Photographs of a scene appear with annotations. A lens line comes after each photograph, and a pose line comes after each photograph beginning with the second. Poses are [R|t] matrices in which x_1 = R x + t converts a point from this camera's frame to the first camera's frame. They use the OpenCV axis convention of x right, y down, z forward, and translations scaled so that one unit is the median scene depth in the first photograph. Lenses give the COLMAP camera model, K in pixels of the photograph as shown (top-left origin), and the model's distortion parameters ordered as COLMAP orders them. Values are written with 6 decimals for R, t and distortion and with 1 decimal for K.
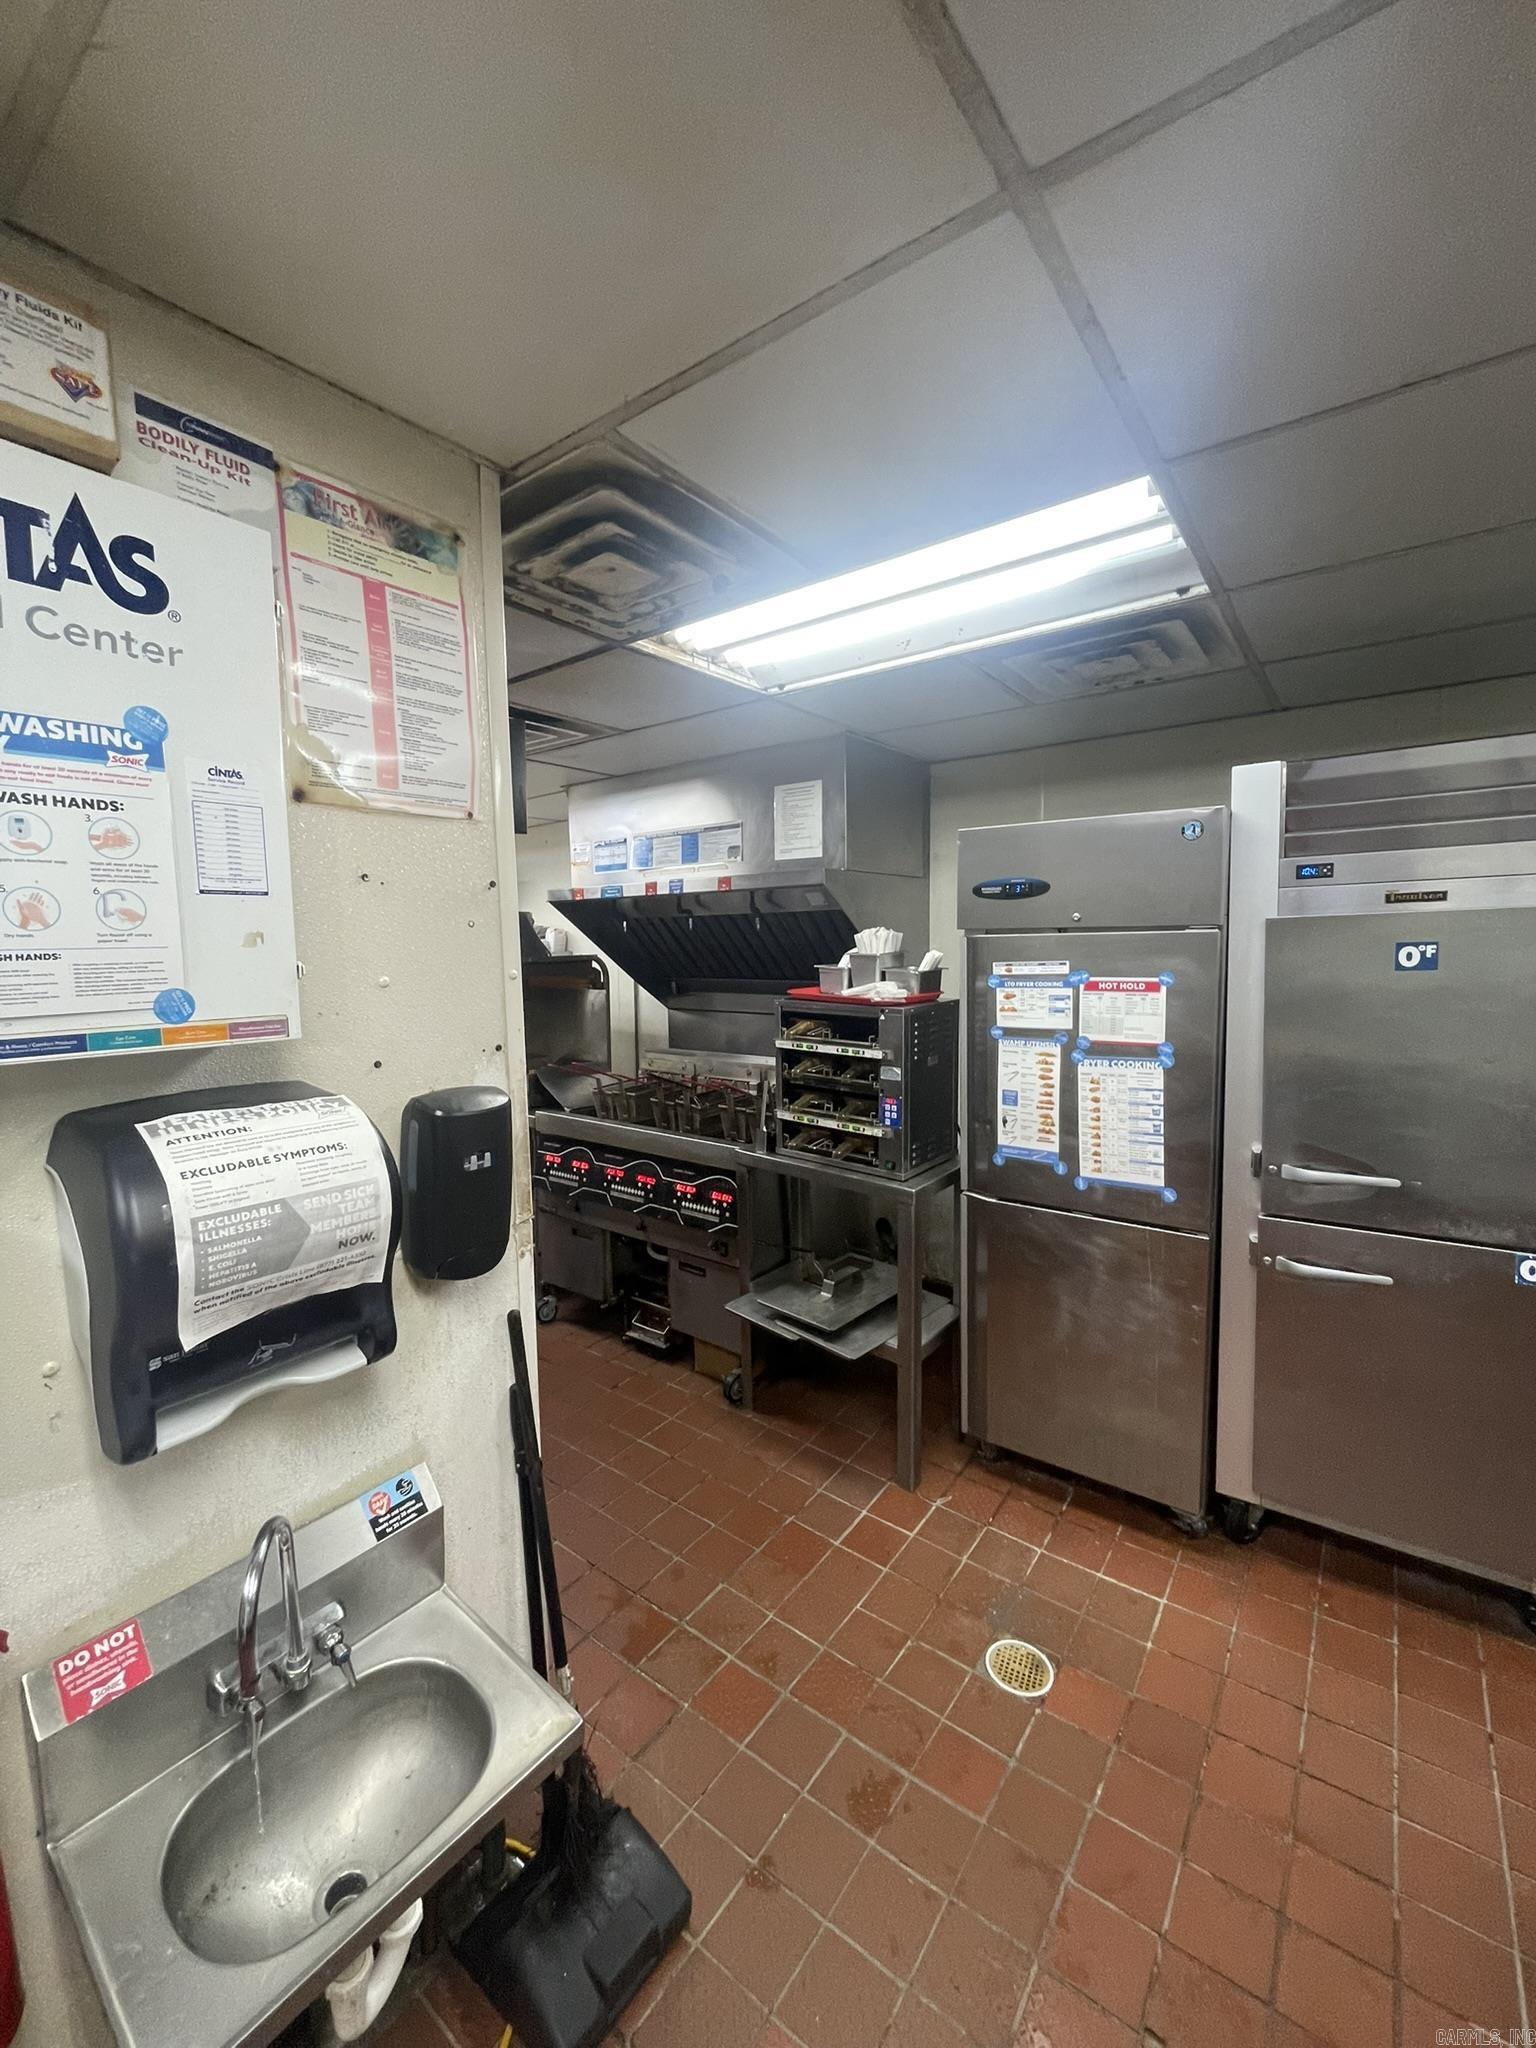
lens RADIAL K [[826.5, 0, 766.1], [0, 826.5, 1021.9], [0, 0, 1]] dist [-0.002189, -0.000482]
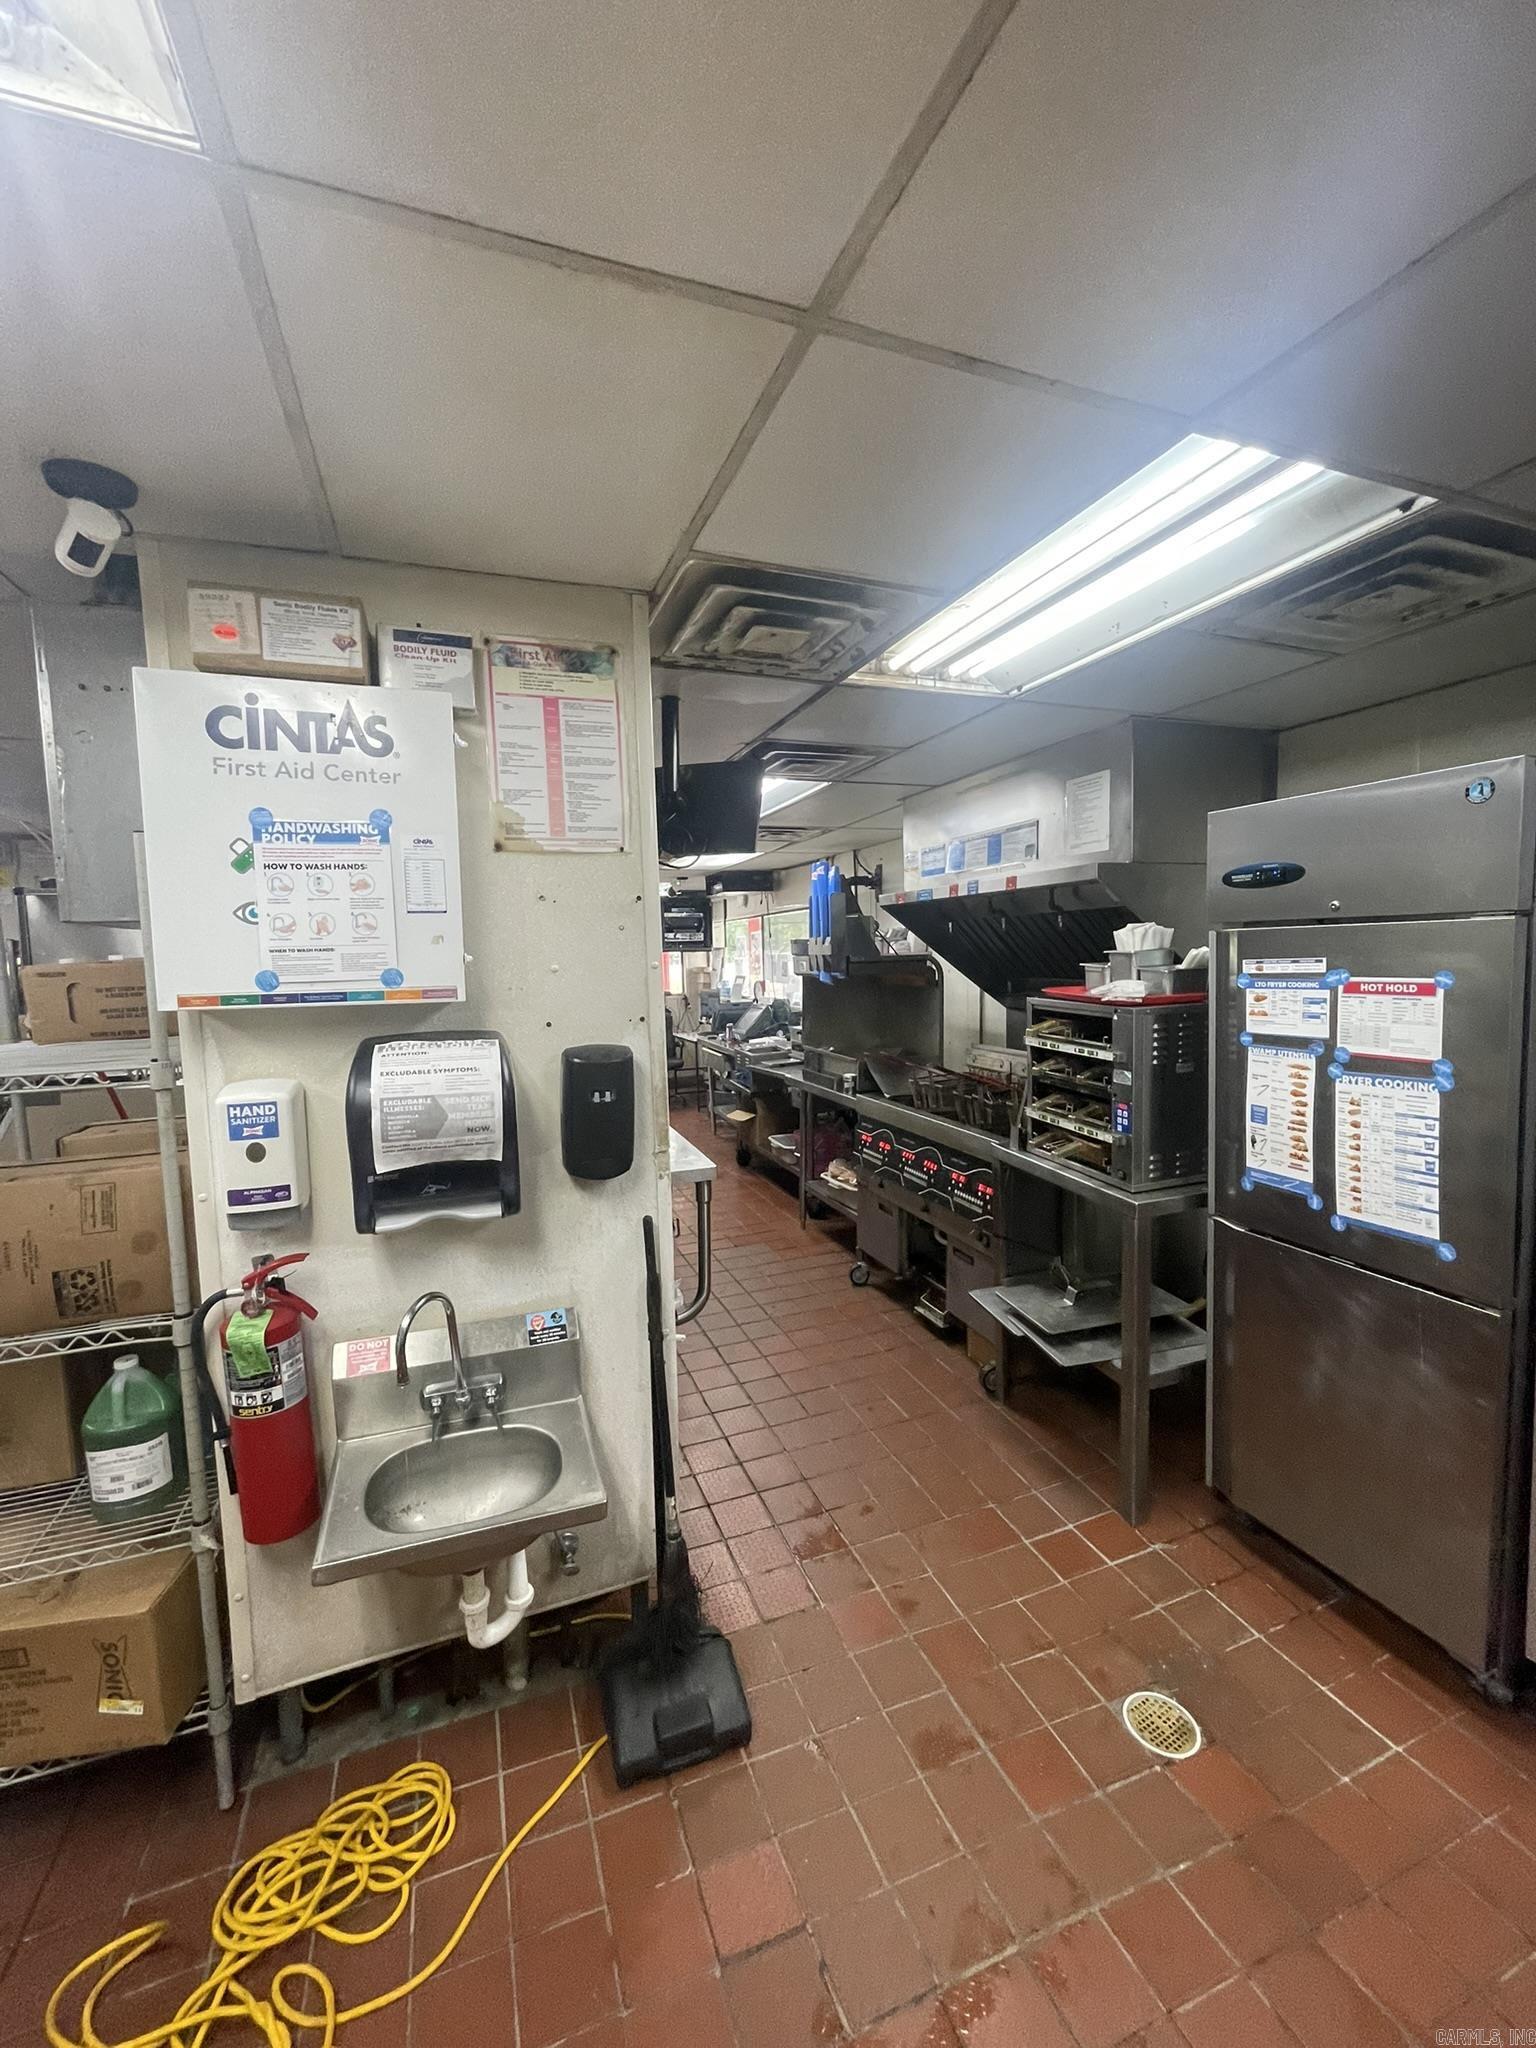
lens RADIAL K [[826.5, 0, 766.0], [0, 826.5, 1022.2], [0, 0, 1]] dist [-0.002189, -0.000482]
pose [[0.846205, 0.040708, -0.531301, 0.331935], [-0.042354, 0.999061, 0.009090, 0.009040], [0.531172, 0.014811, 0.847135, -0.021442]]
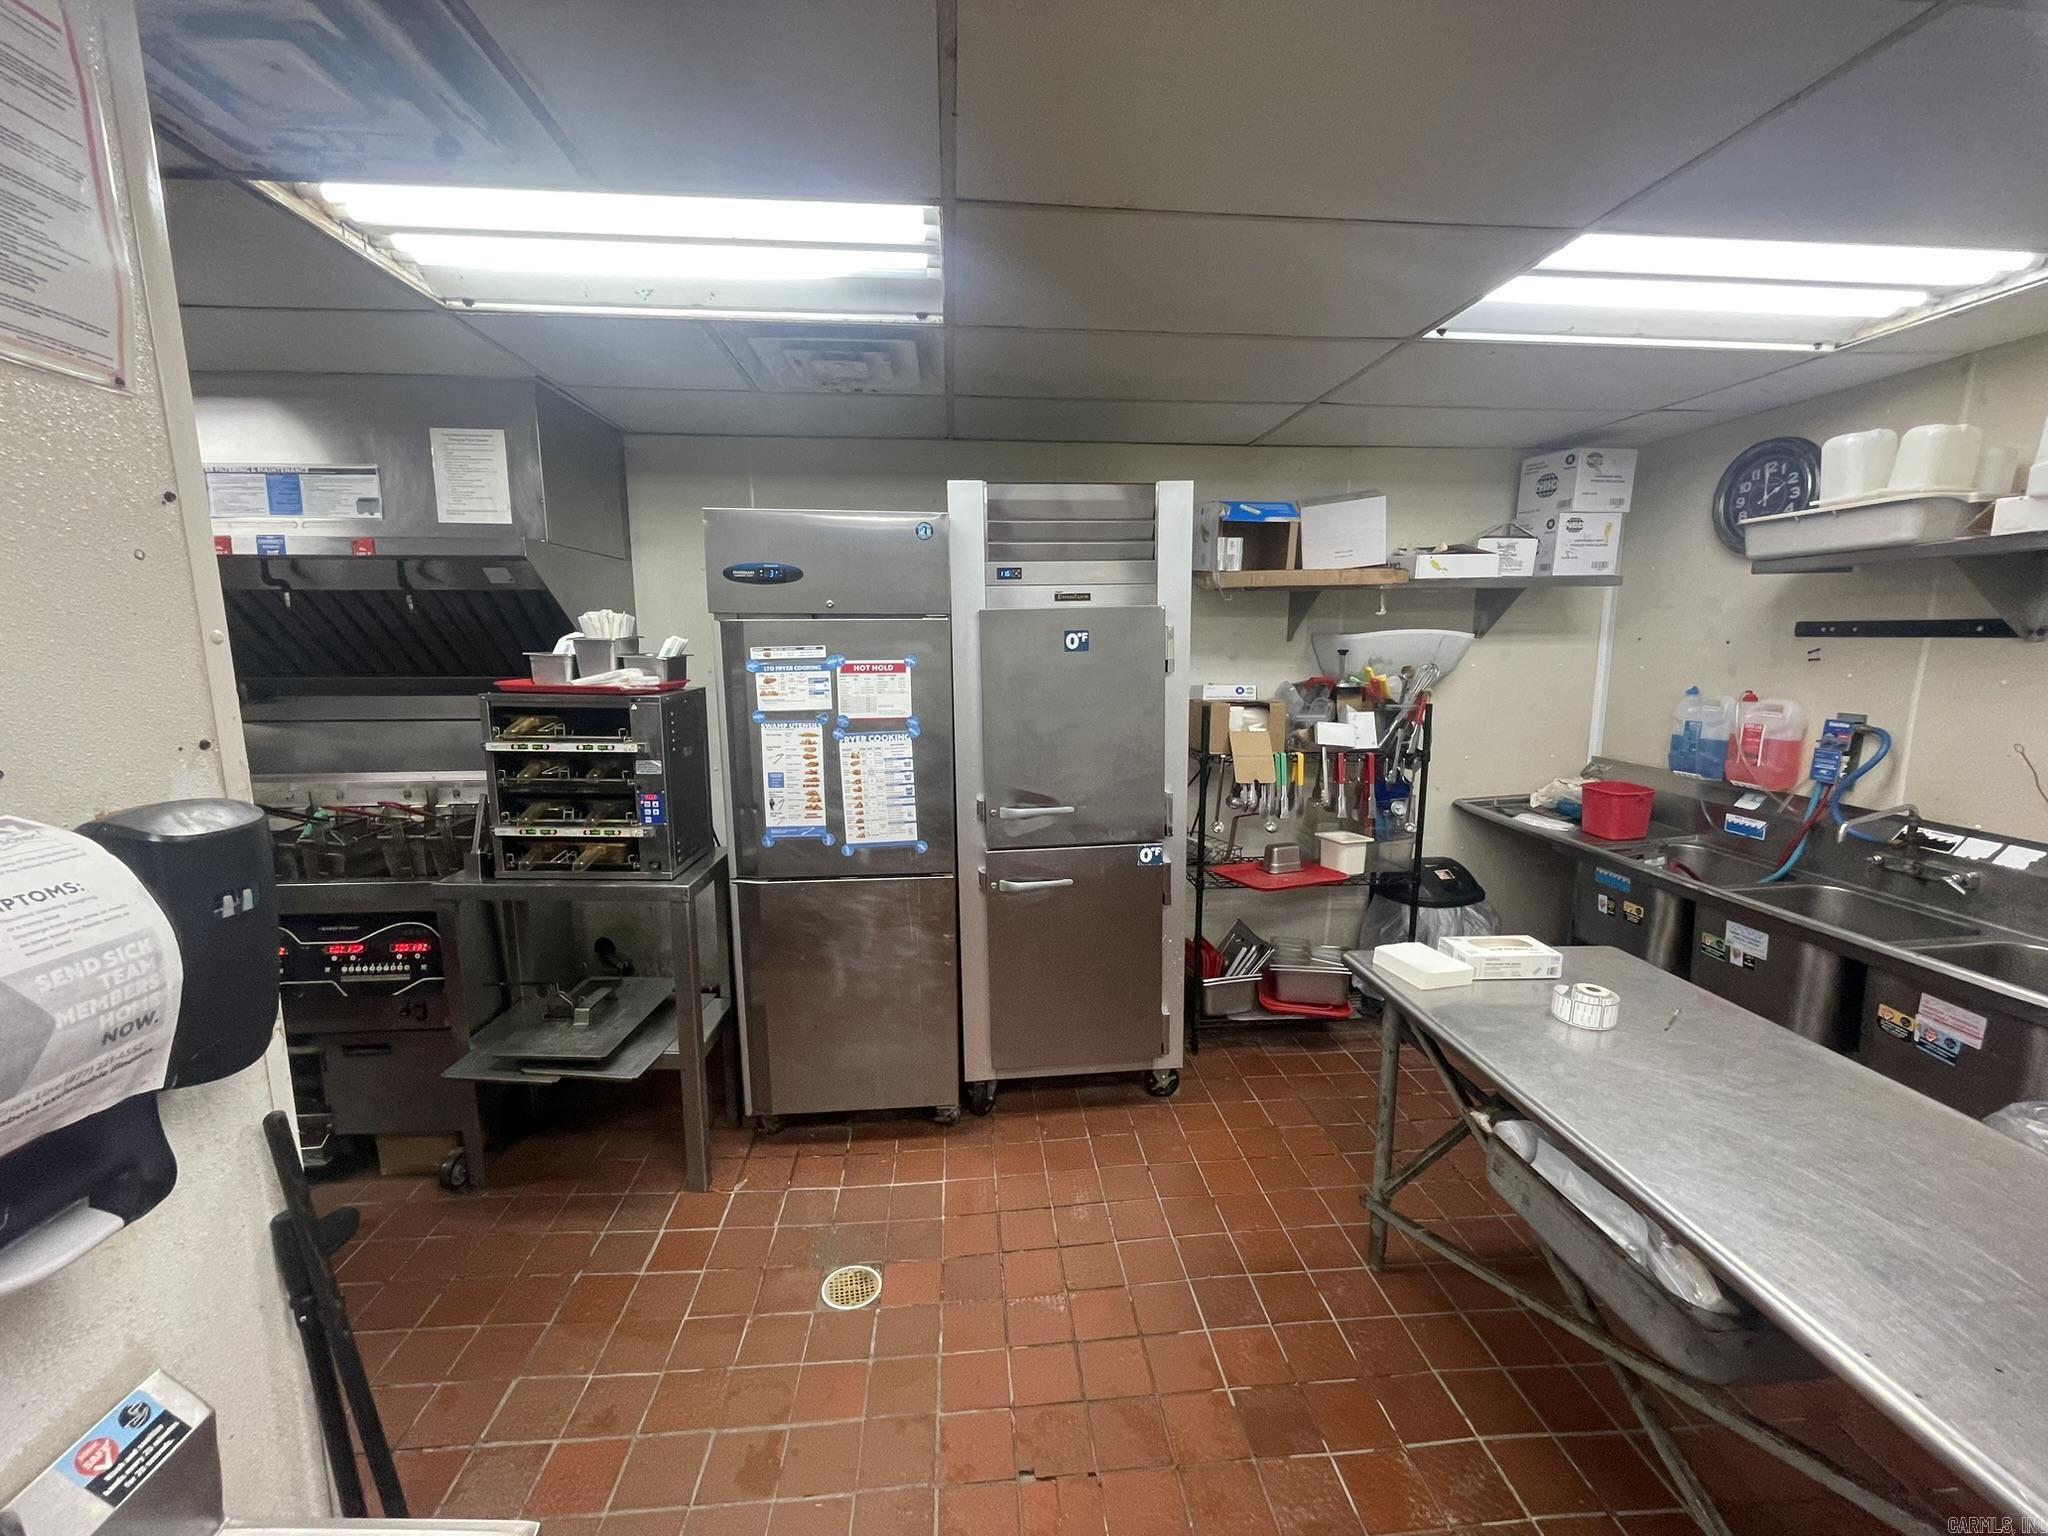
lens RADIAL K [[826.5, 0, 1022.9], [0, 826.5, 770.5], [0, 0, 1]] dist [-0.002189, -0.000482]
pose [[0.748312, -0.089540, 0.657276, -0.157288], [0.055633, 0.995829, 0.072322, 0.024304], [-0.661010, -0.017553, 0.750172, 0.028807]]
